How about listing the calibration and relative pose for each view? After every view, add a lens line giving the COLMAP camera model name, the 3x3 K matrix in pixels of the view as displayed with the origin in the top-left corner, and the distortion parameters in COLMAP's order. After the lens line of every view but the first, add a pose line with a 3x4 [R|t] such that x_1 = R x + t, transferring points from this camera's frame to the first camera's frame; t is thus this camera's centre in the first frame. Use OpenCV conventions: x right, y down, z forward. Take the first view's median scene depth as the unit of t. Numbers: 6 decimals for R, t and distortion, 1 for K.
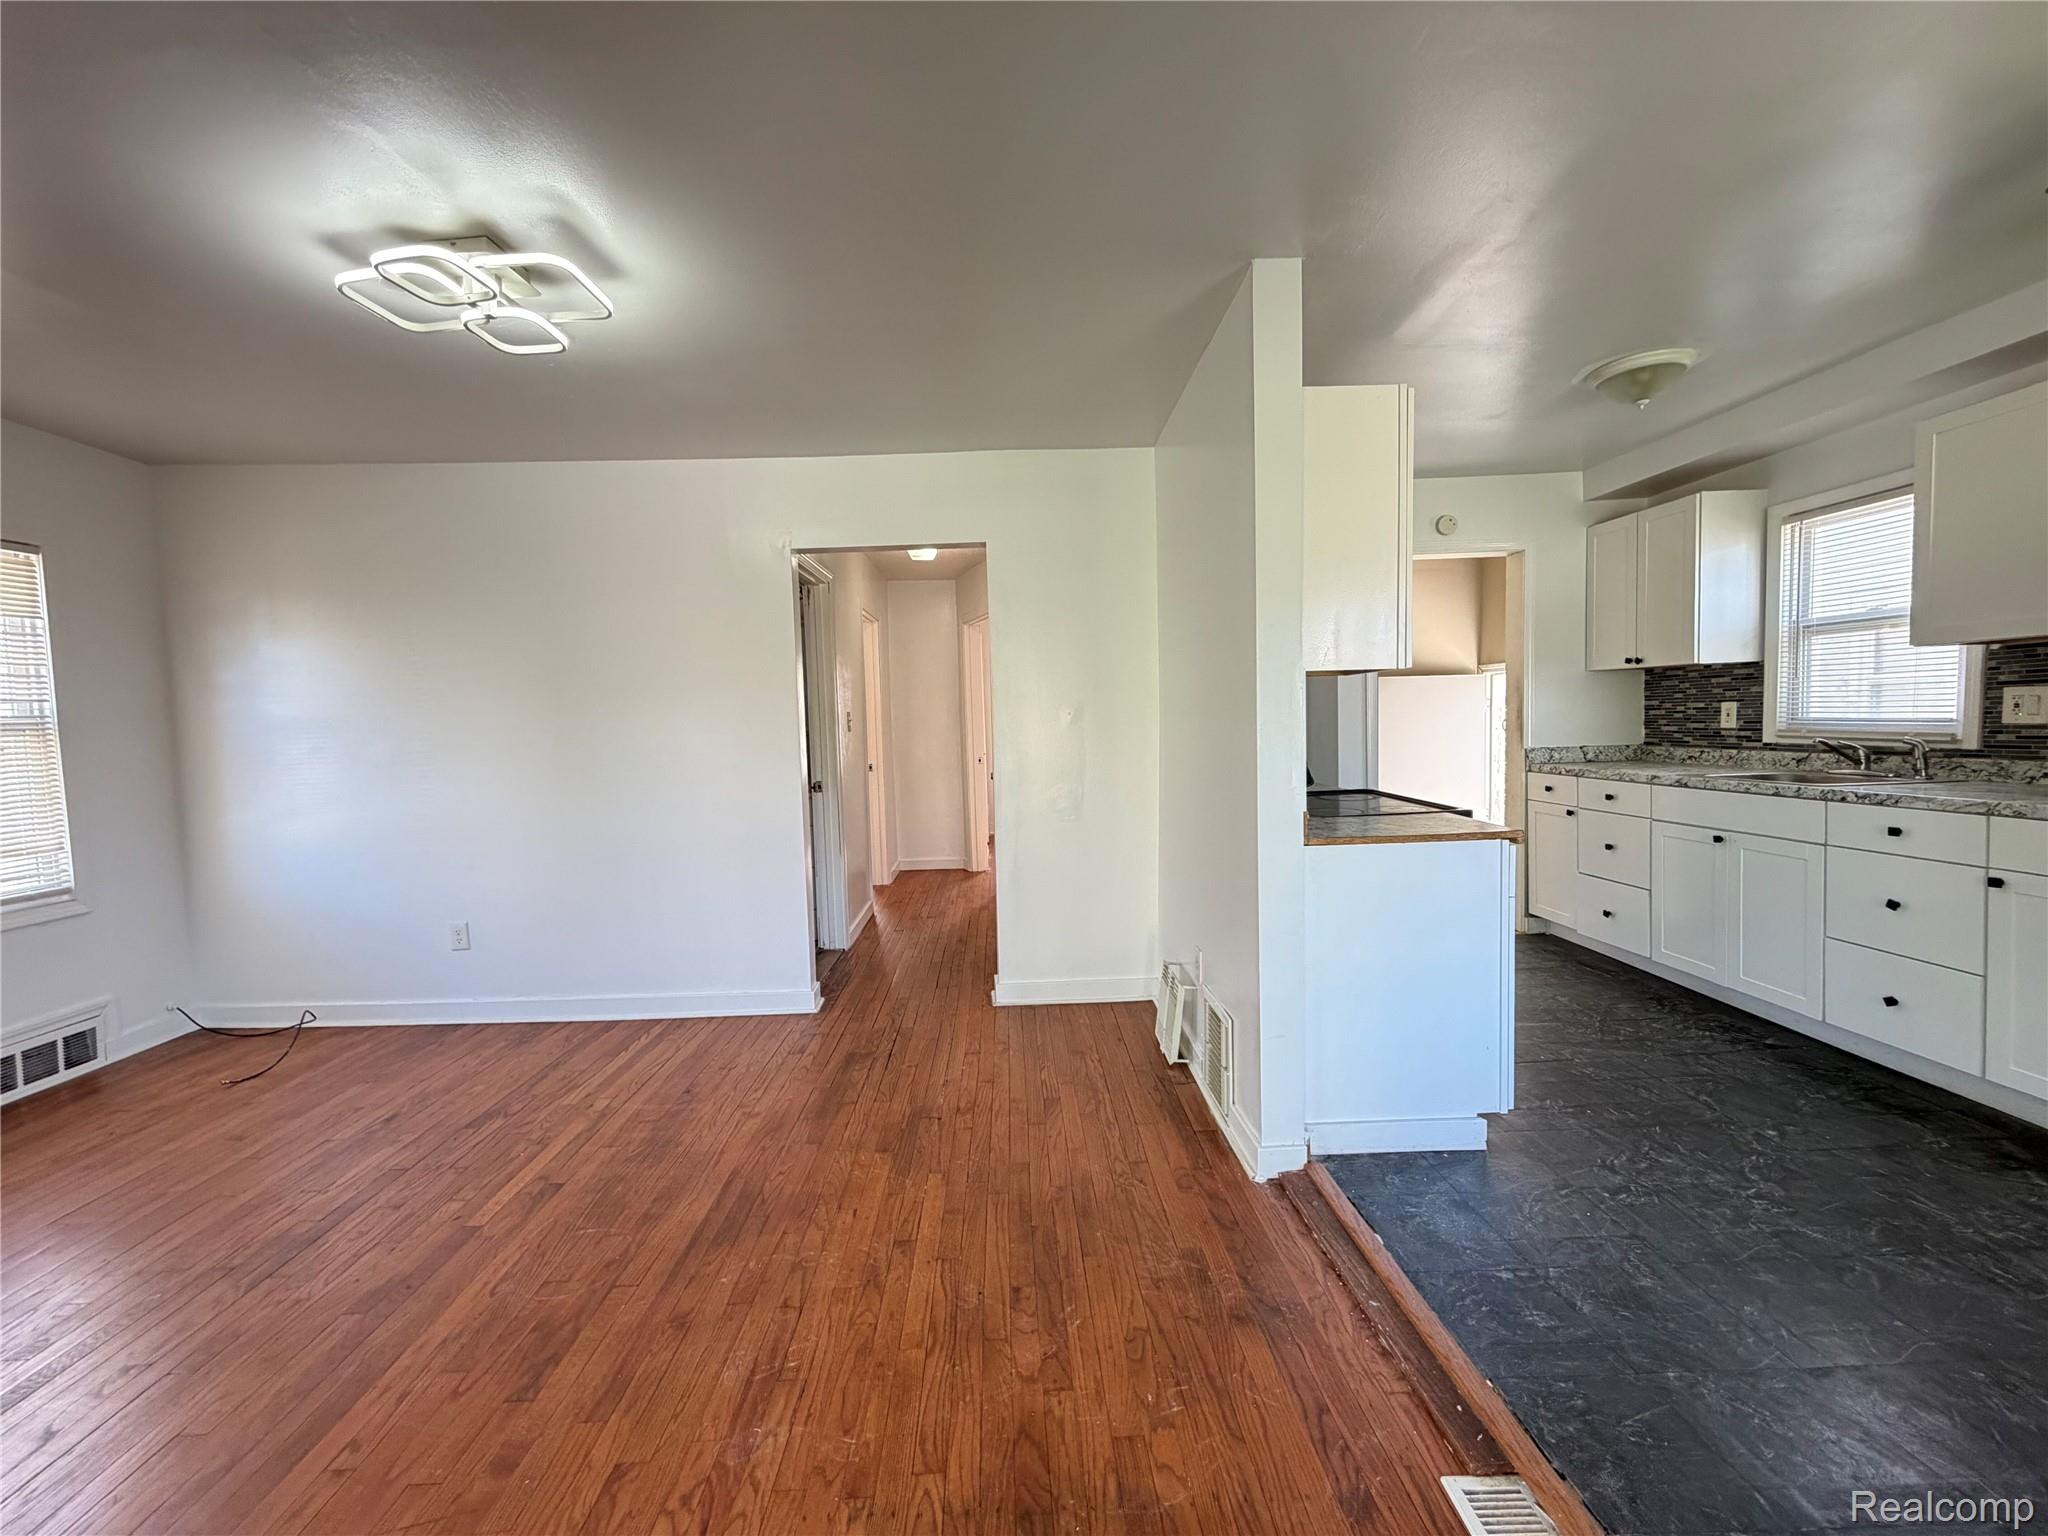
lens RADIAL K [[817.2, 0, 1020.2], [0, 817.2, 768.5], [0, 0, 1]] dist [0.000595, 0.000323]
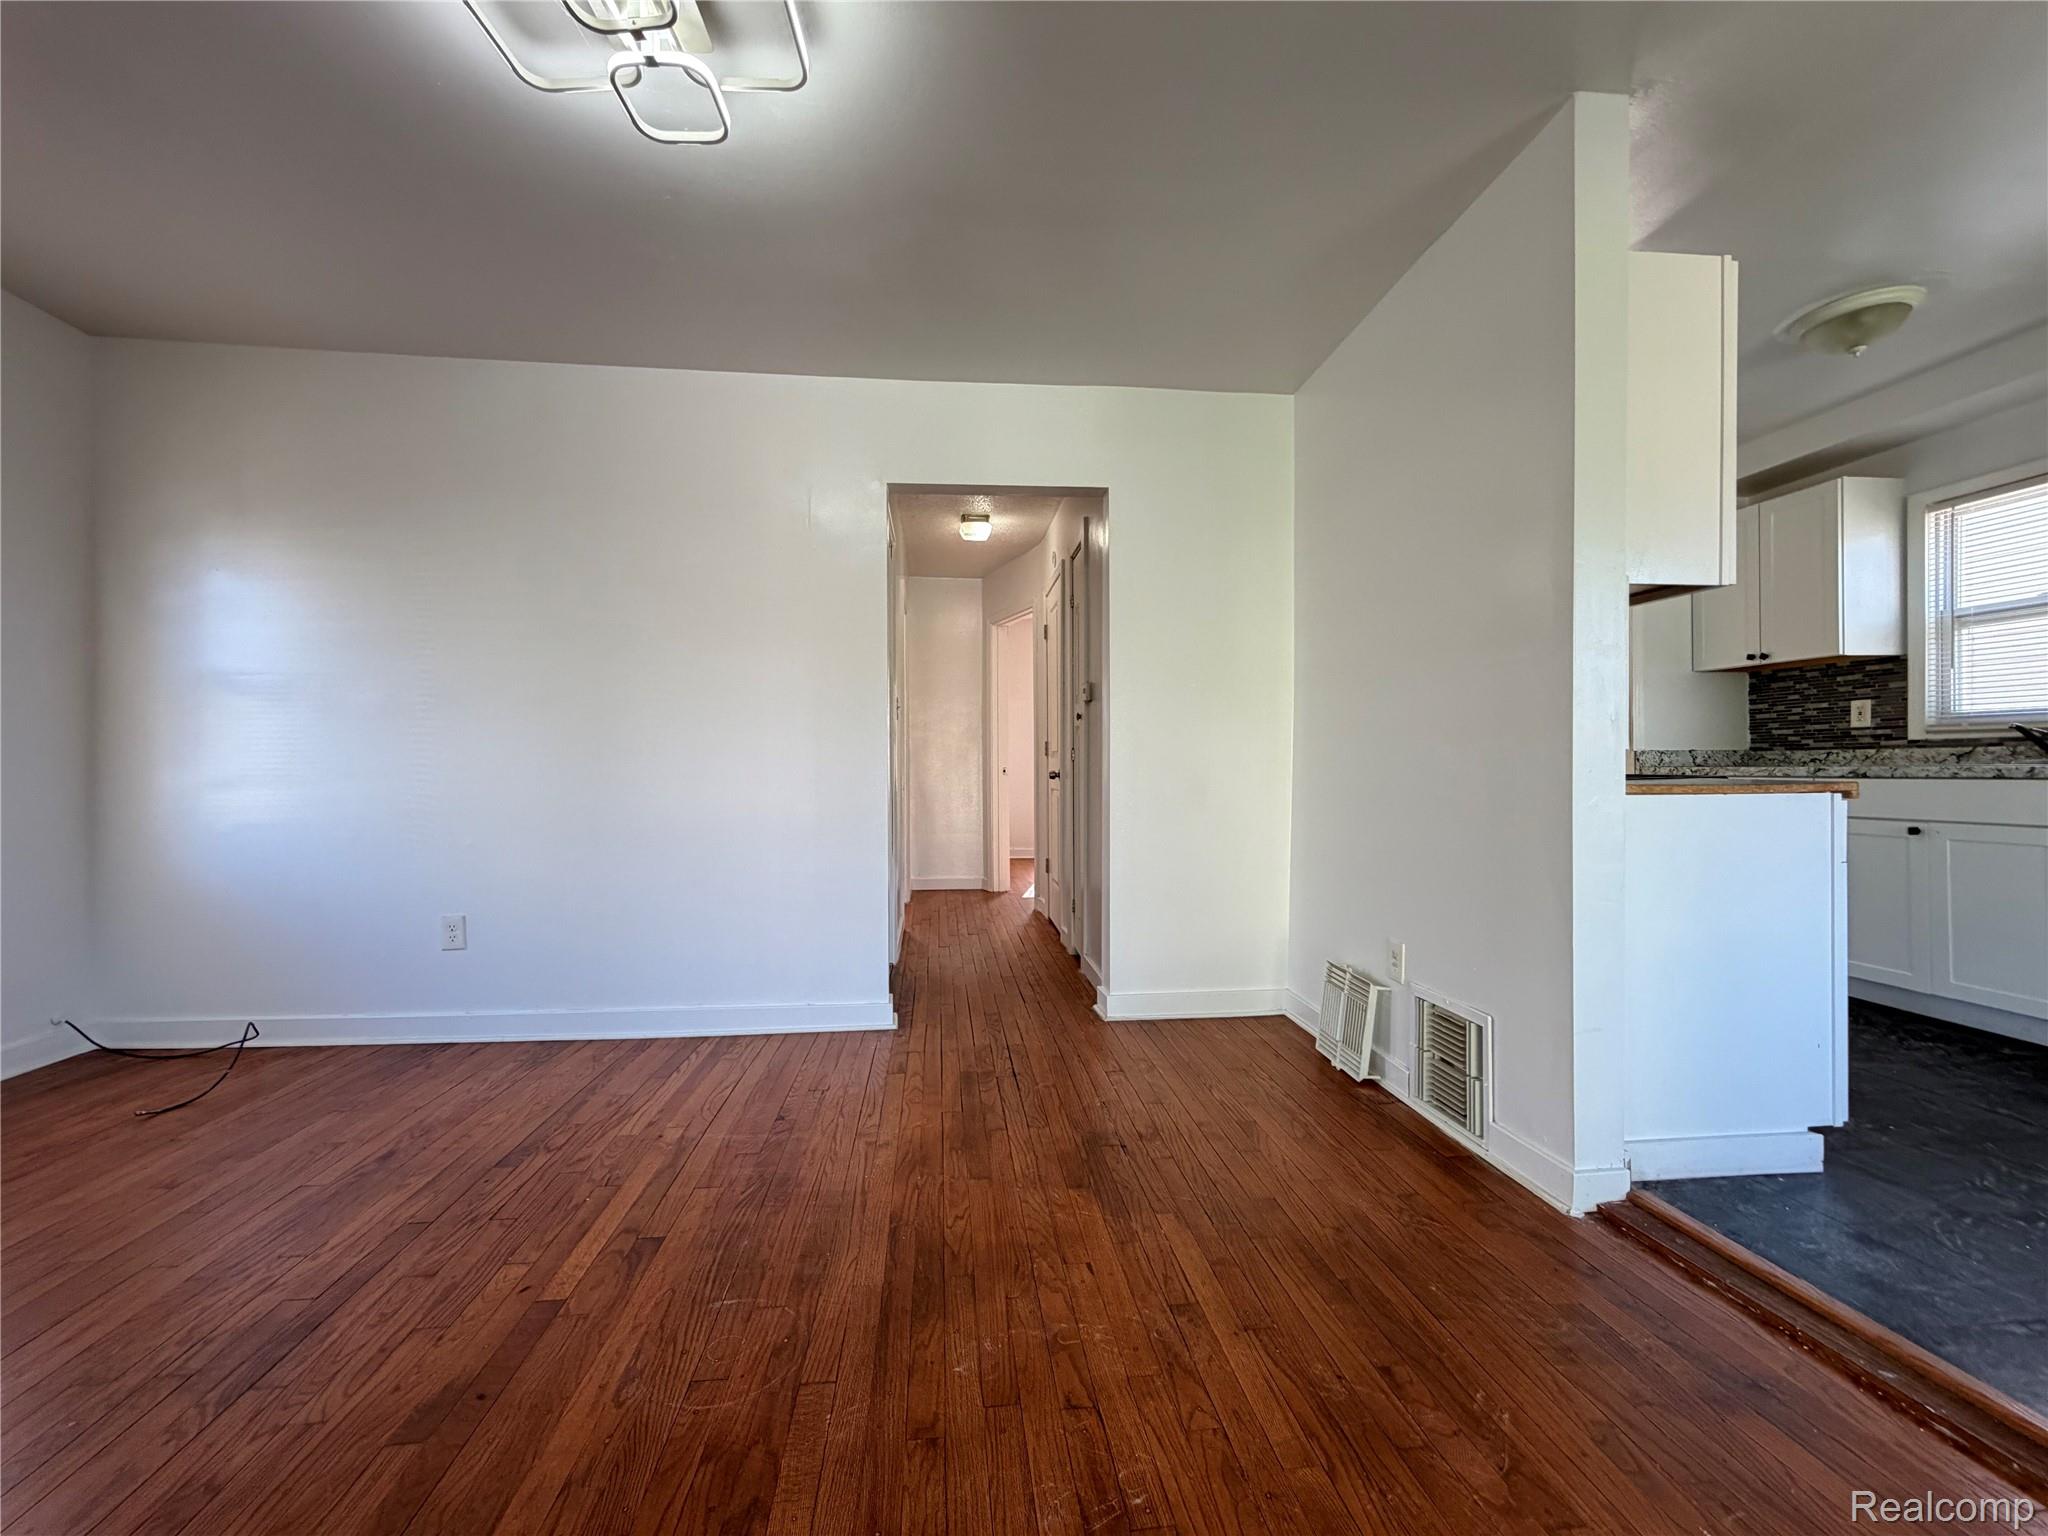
lens RADIAL K [[817.2, 0, 1020.2], [0, 817.2, 768.5], [0, 0, 1]] dist [0.000595, 0.000323]
pose [[0.996481, 0.025175, 0.079946, -0.217789], [-0.020257, 0.997886, -0.061746, 0.090695], [-0.081332, 0.059909, 0.994885, 0.157467]]
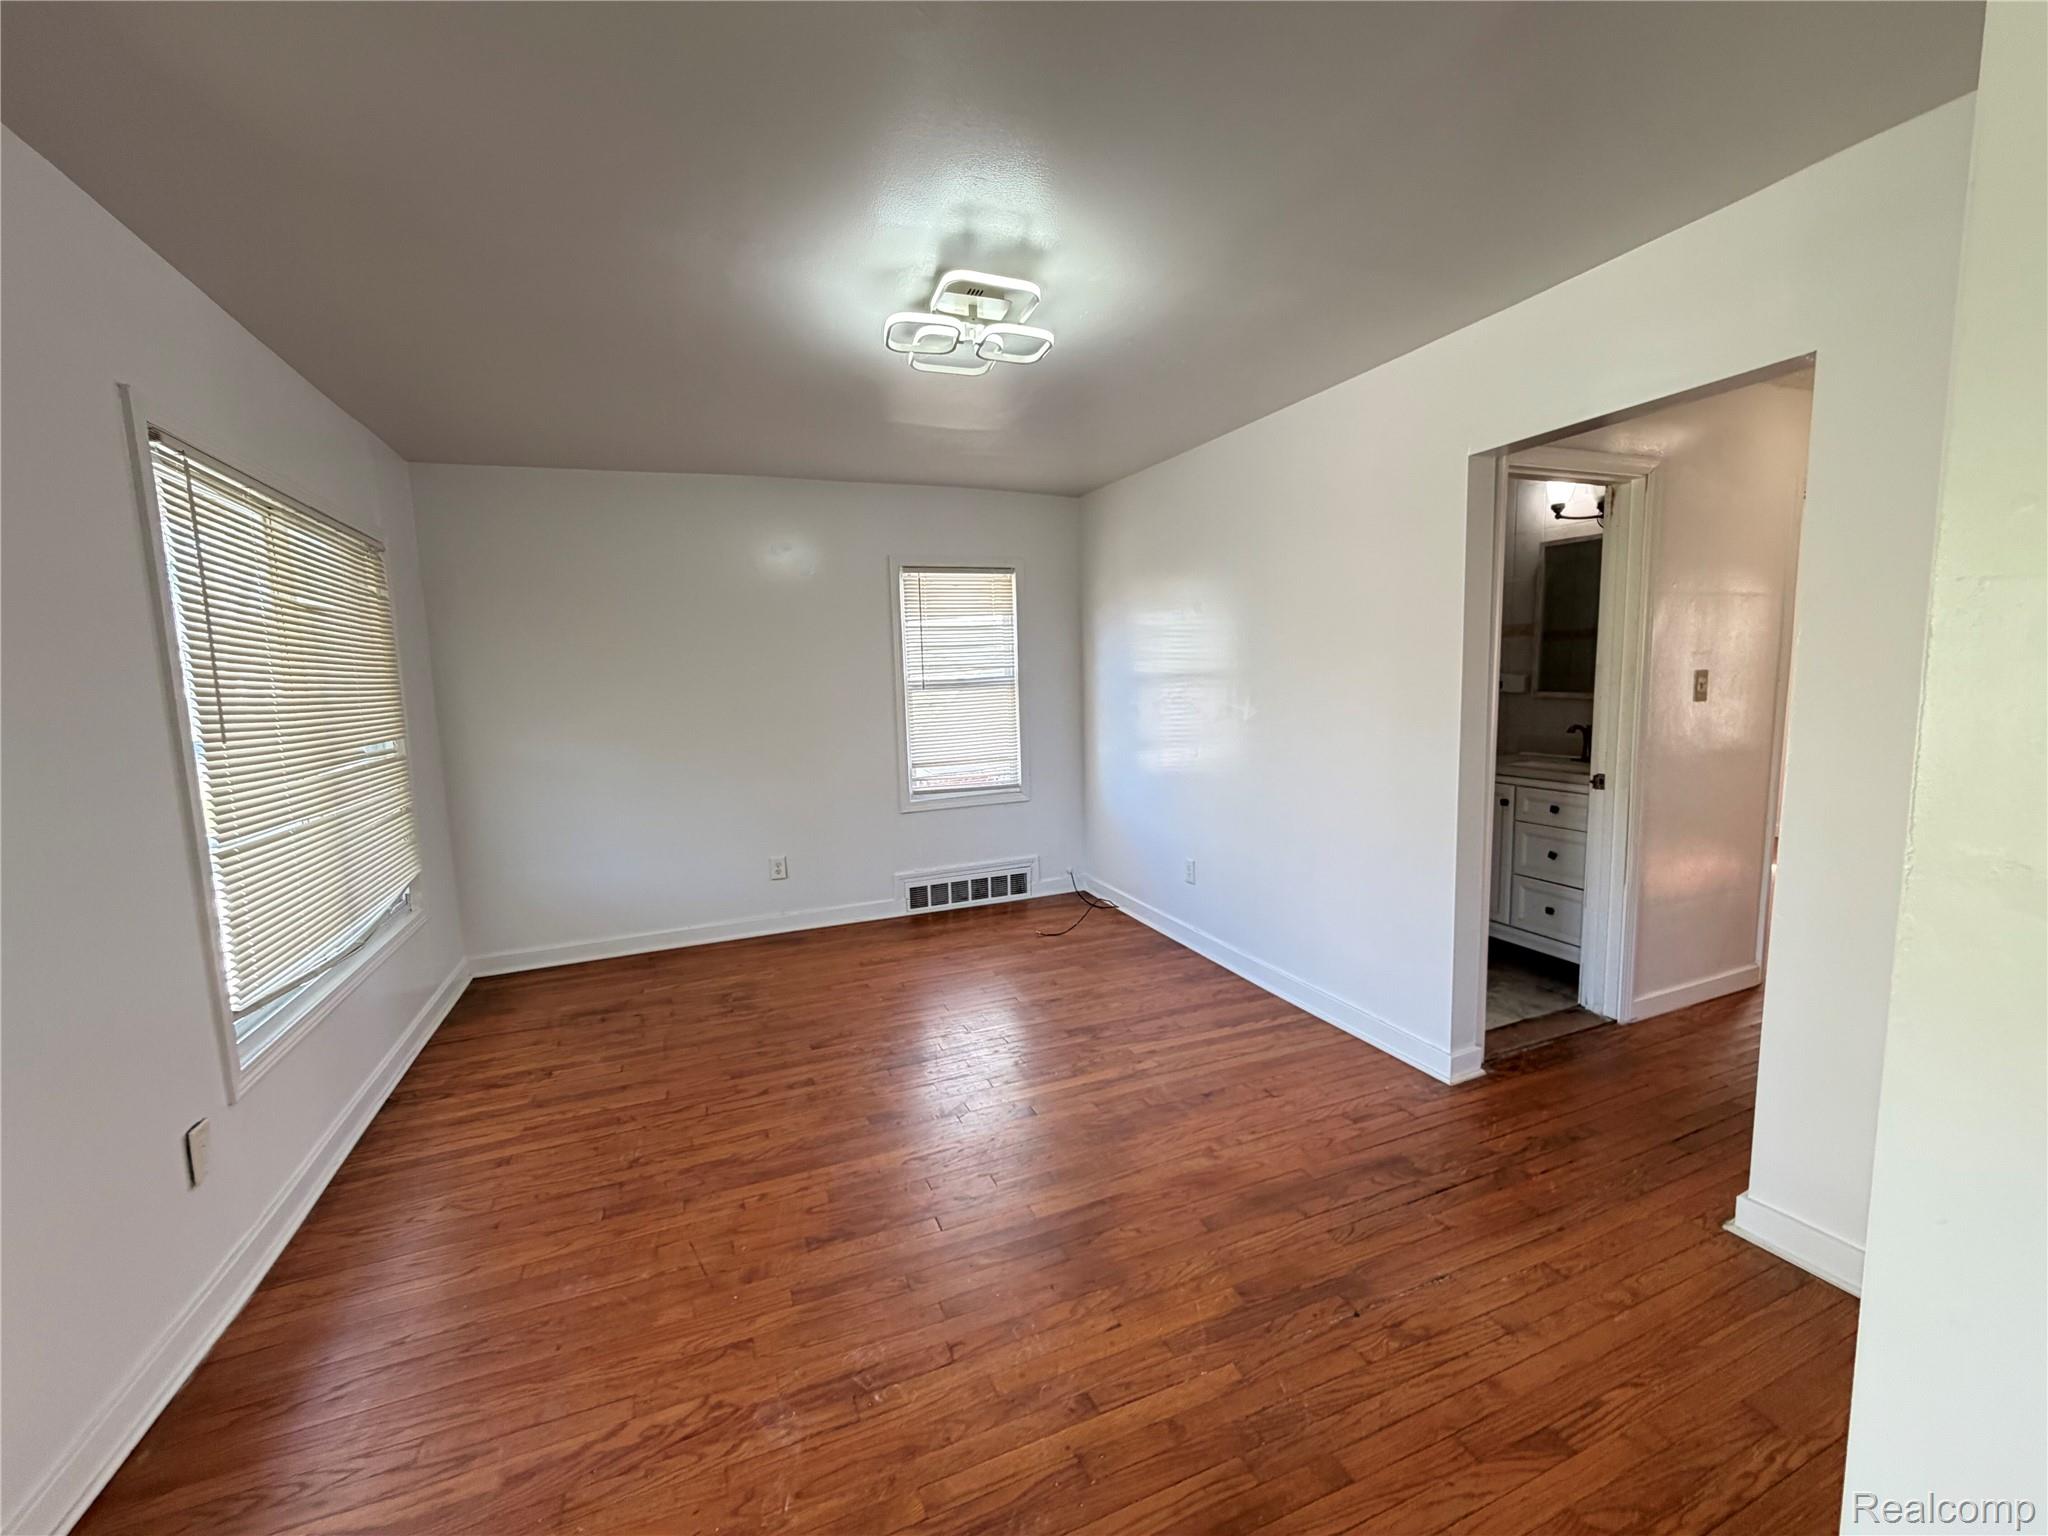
lens RADIAL K [[819.2, 0, 1020.8], [0, 819.2, 767.7], [0, 0, 1]] dist [0.000339, 0.000316]
pose [[0.365905, 0.125020, -0.922217, 0.295613], [-0.039996, 0.992133, 0.118629, -0.072171], [0.929793, -0.006522, 0.368026, 0.397230]]
